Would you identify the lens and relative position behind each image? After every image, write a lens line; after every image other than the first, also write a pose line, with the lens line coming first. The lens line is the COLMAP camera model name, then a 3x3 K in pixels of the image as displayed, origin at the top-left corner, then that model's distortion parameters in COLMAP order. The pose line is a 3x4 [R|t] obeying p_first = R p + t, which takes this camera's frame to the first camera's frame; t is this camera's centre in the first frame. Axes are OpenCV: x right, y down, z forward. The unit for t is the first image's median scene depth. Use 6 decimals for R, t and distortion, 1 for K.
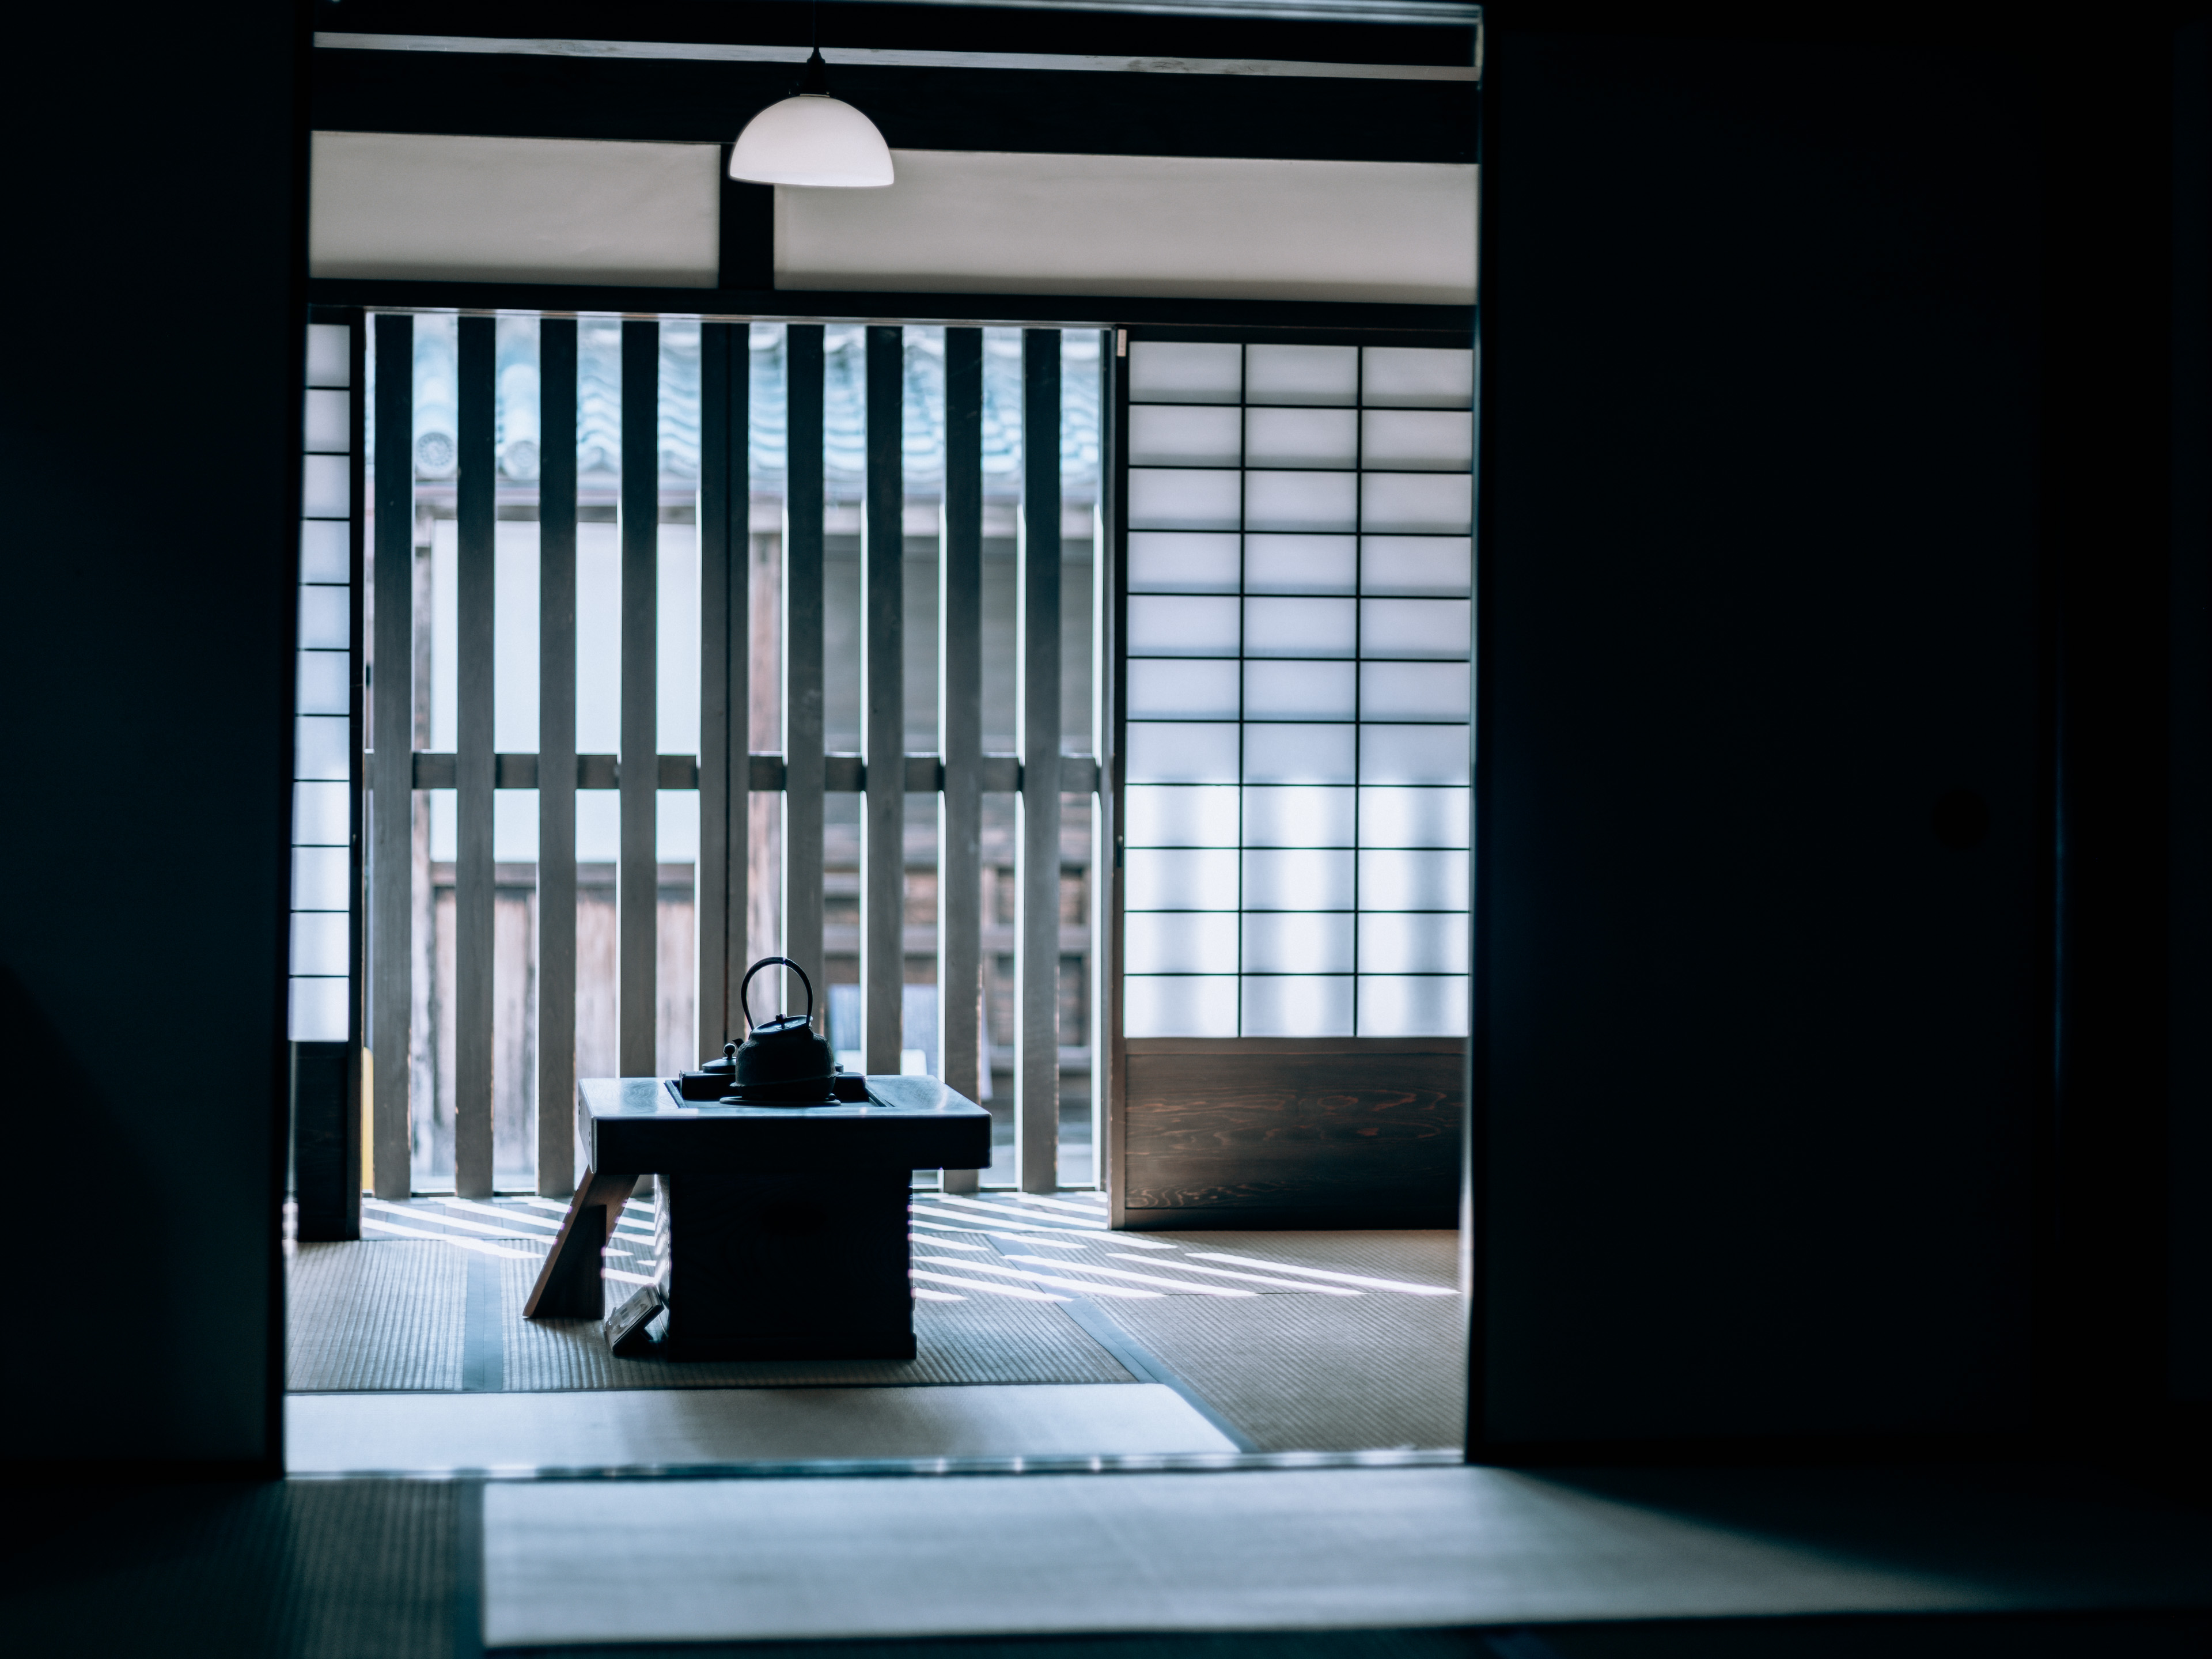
lens RADIAL K [[4150.0, 0, 1106.0], [0, 4150.0, 829.5], [0, 0, 1]] dist [0.091319, -1.120448]
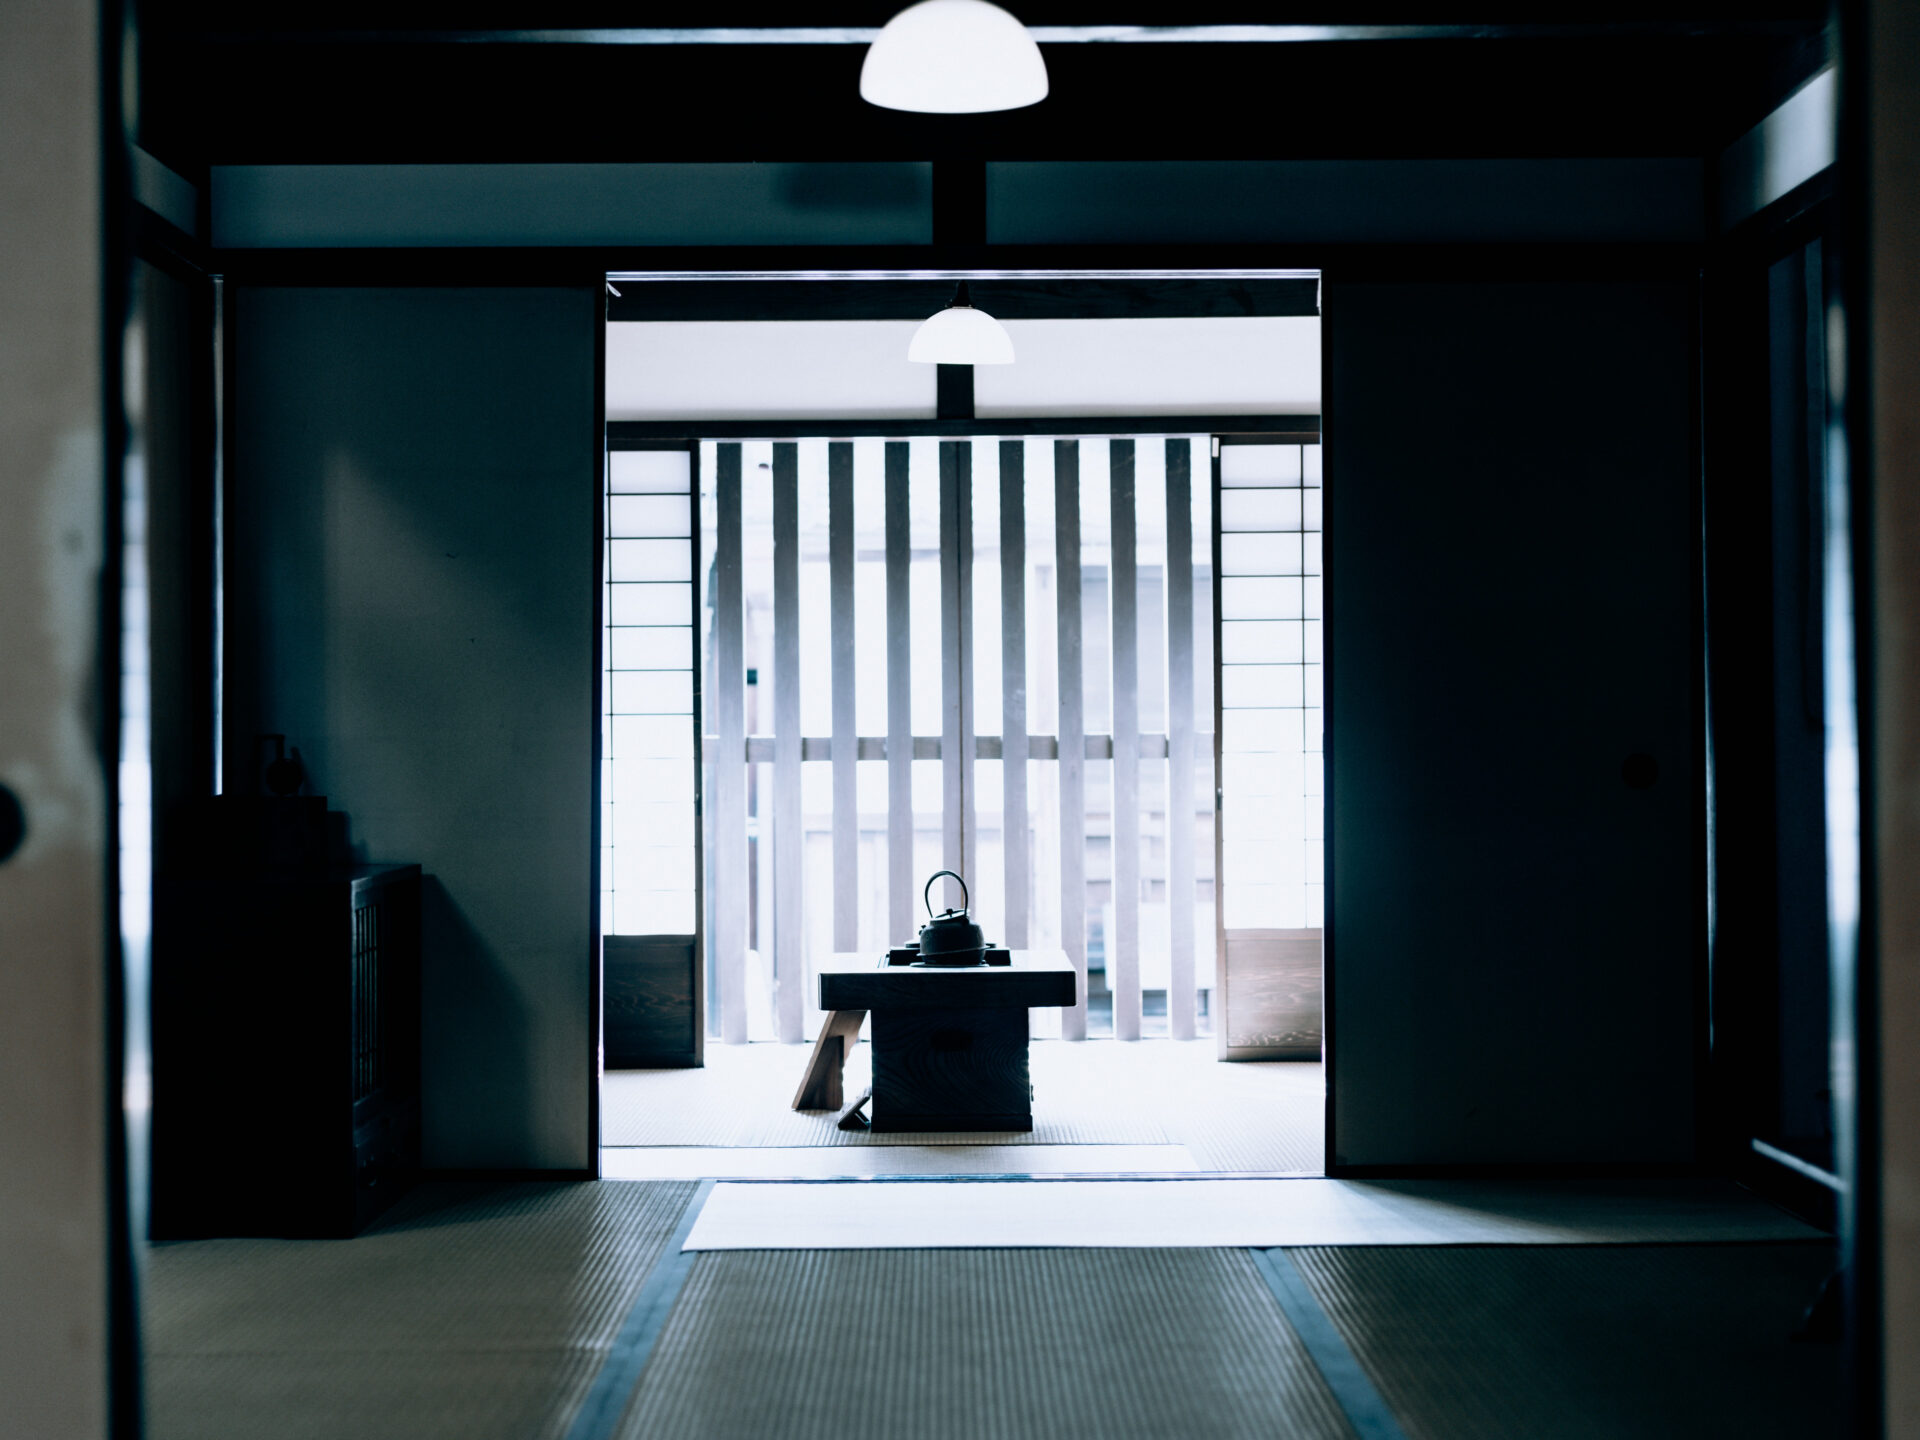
lens RADIAL K [[3602.2, 0, 960.0], [0, 3602.2, 720.0], [0, 0, 1]] dist [0.091319, -1.120448]
pose [[0.988887, -0.016485, -0.147752, 0.100296], [0.013727, 0.999712, -0.019669, 0.001264], [0.148034, 0.017422, 0.988829, -0.253503]]
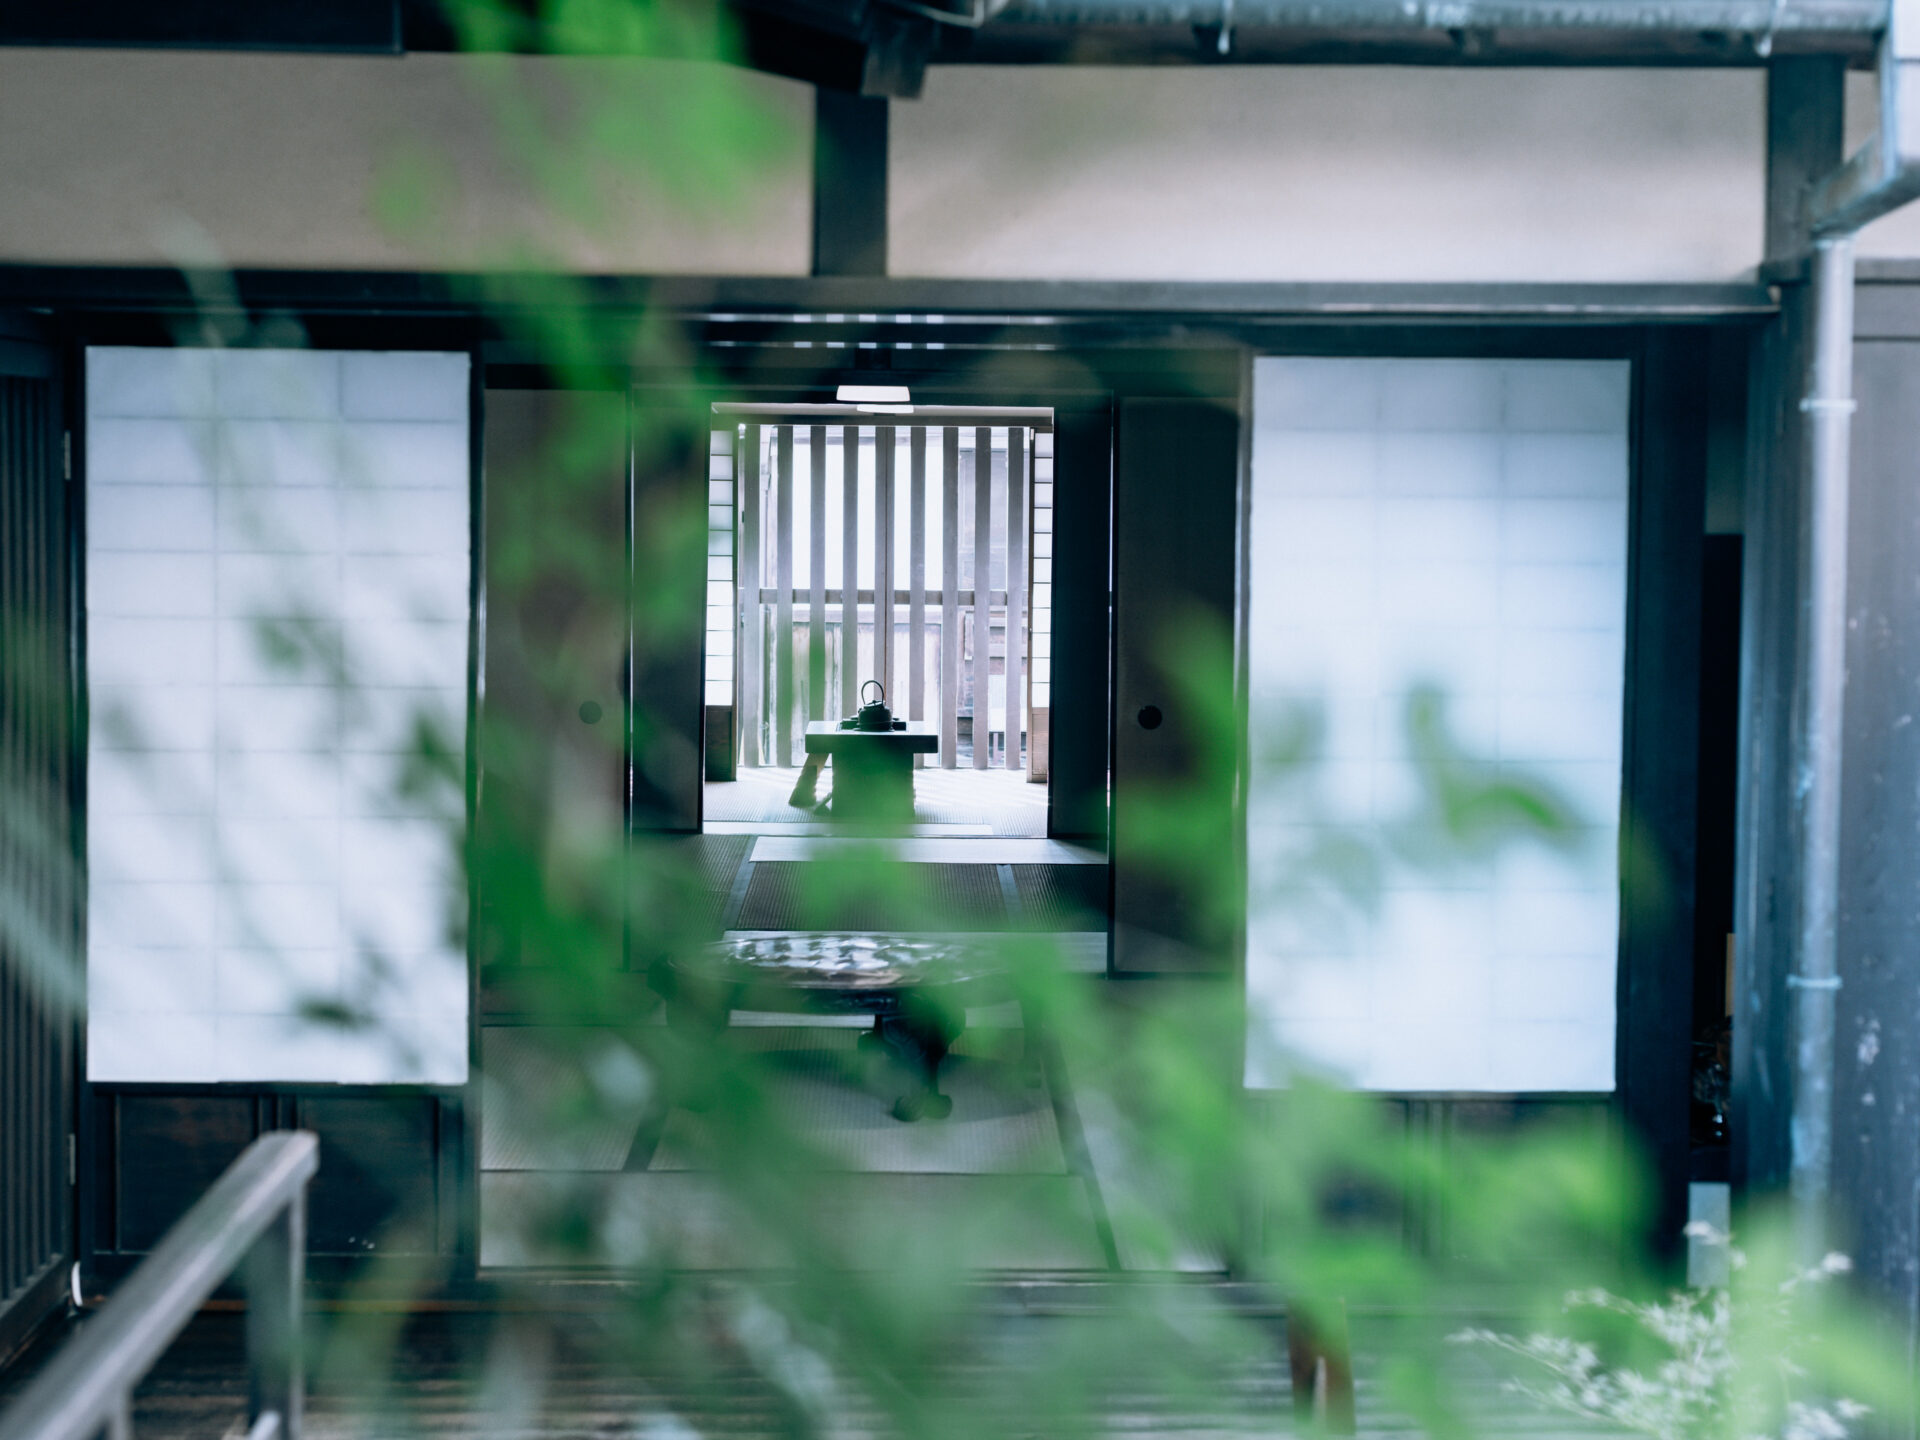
lens RADIAL K [[3602.2, 0, 960.0], [0, 3602.2, 720.0], [0, 0, 1]] dist [0.091319, -1.120448]
pose [[0.990746, 0.011575, -0.135235, 0.260476], [-0.003501, 0.998205, 0.059790, -0.074198], [0.135685, -0.058764, 0.989008, -1.194915]]
